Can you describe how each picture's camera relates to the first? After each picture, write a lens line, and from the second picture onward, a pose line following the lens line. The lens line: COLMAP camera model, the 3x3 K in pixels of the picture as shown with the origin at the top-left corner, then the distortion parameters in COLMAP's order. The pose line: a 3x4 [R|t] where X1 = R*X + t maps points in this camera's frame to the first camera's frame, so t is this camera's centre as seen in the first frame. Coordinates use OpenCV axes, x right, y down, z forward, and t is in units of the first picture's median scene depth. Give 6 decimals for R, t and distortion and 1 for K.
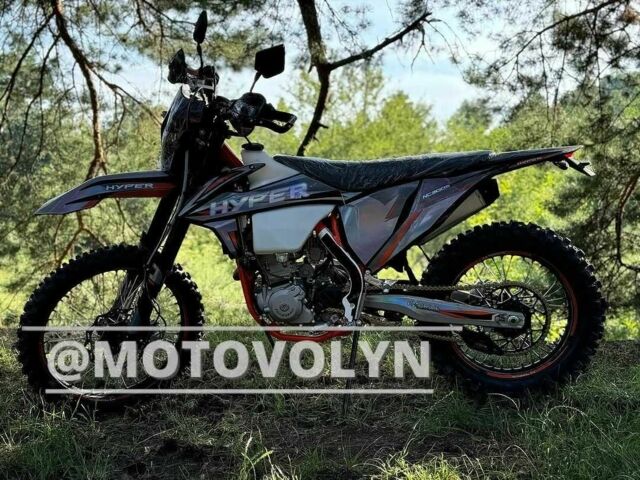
lens RADIAL K [[884.1, 0, 320.0], [0, 884.1, 240.0], [0, 0, 1]] dist [0.272261, -0.941497]
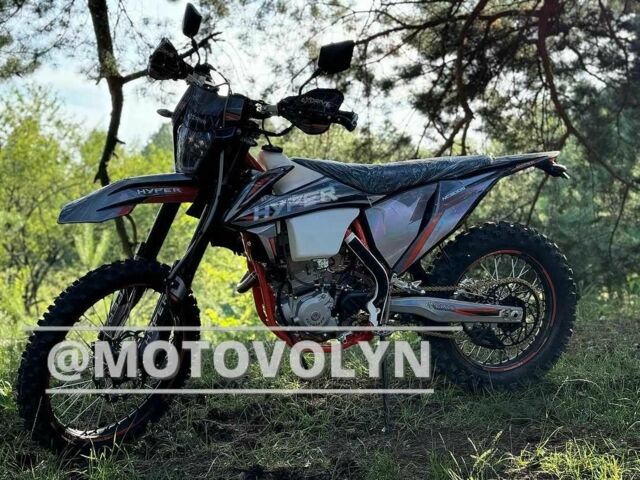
lens RADIAL K [[884.1, 0, 320.0], [0, 884.1, 240.0], [0, 0, 1]] dist [0.272261, -0.941497]
pose [[0.915045, -0.028773, 0.402325, -0.417707], [0.042438, 0.998784, -0.025090, 0.018109], [-0.401114, 0.040032, 0.915153, 0.120887]]
